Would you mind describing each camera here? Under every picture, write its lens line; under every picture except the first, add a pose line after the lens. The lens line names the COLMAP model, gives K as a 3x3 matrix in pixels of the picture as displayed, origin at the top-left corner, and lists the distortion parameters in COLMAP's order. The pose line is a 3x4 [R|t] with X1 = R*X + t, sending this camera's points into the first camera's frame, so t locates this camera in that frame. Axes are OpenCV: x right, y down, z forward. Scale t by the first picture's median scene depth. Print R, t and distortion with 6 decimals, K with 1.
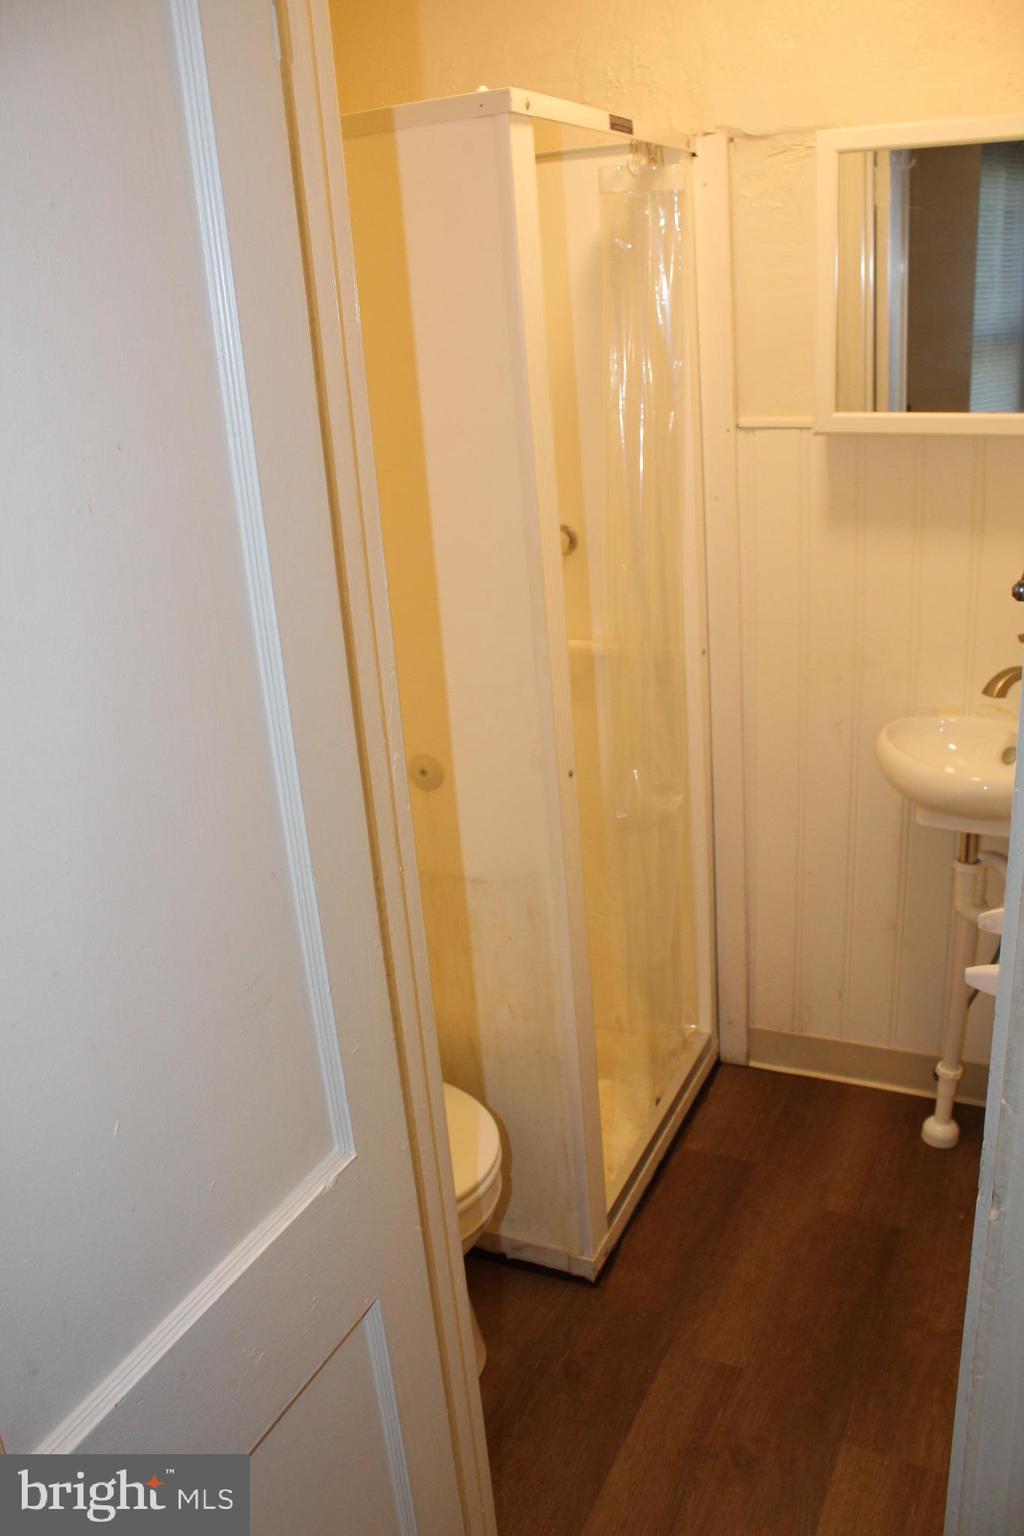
lens RADIAL K [[1231.0, 0, 512.0], [0, 1231.0, 803.3], [0, 0, 1]] dist [-0.160588, 0.126859]
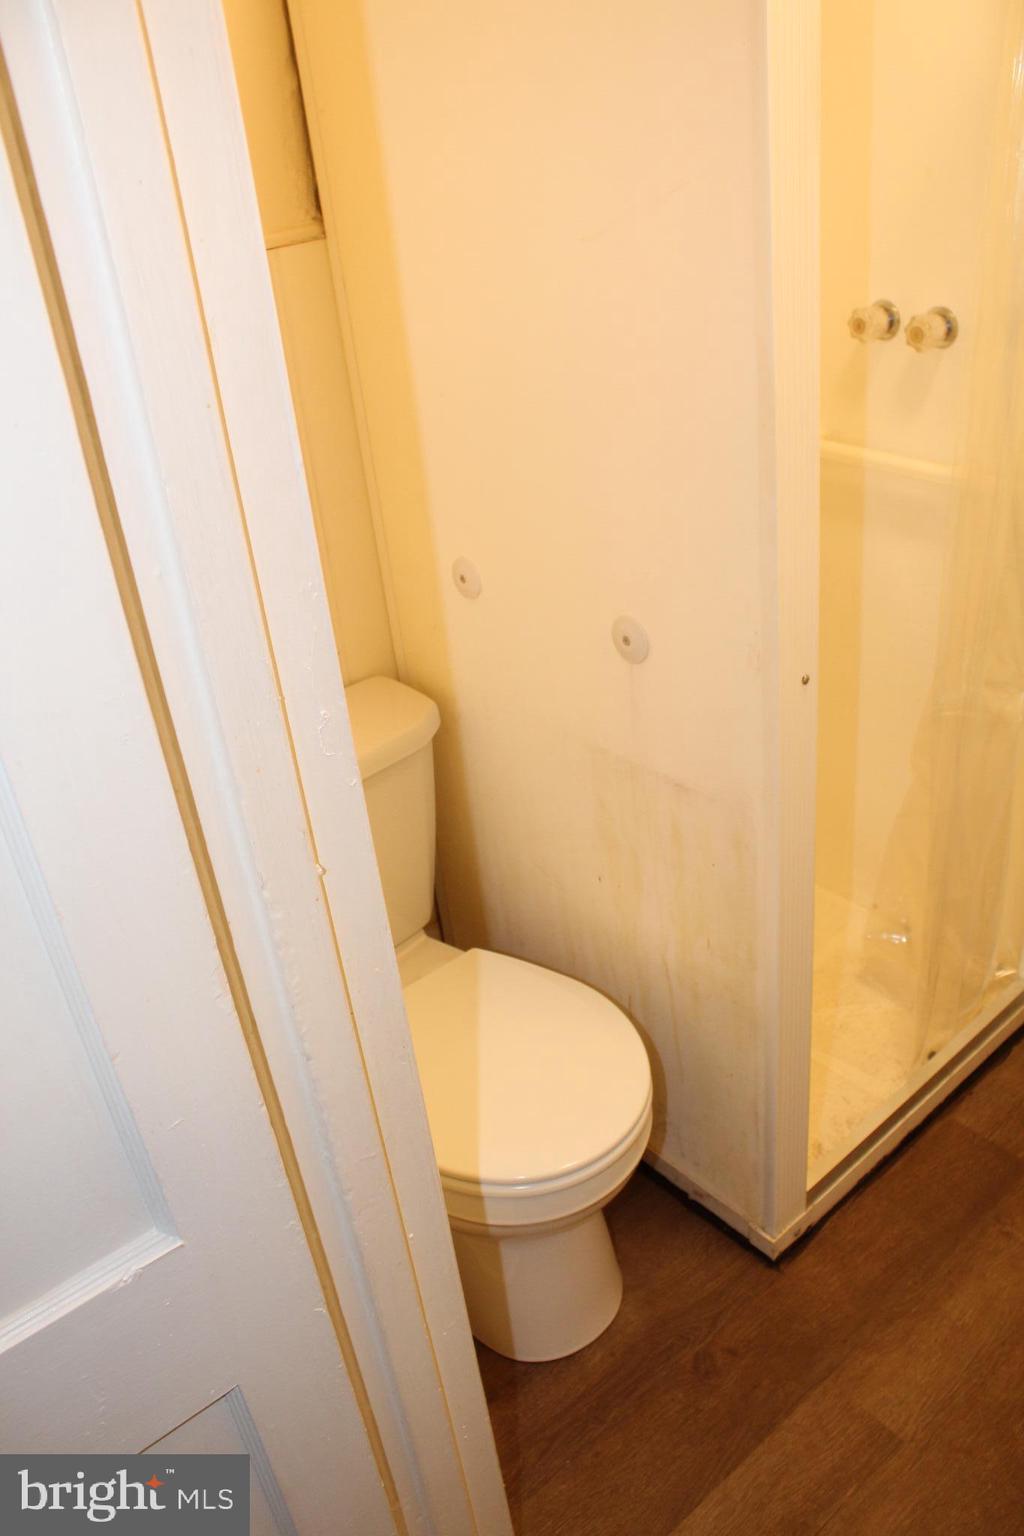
lens RADIAL K [[1231.0, 0, 512.0], [0, 1231.0, 803.3], [0, 0, 1]] dist [-0.160588, 0.126859]
pose [[0.916649, 0.207349, -0.341703, 0.124167], [-0.131856, 0.963928, 0.231207, -0.080689], [0.377318, -0.166880, 0.910924, 0.232453]]
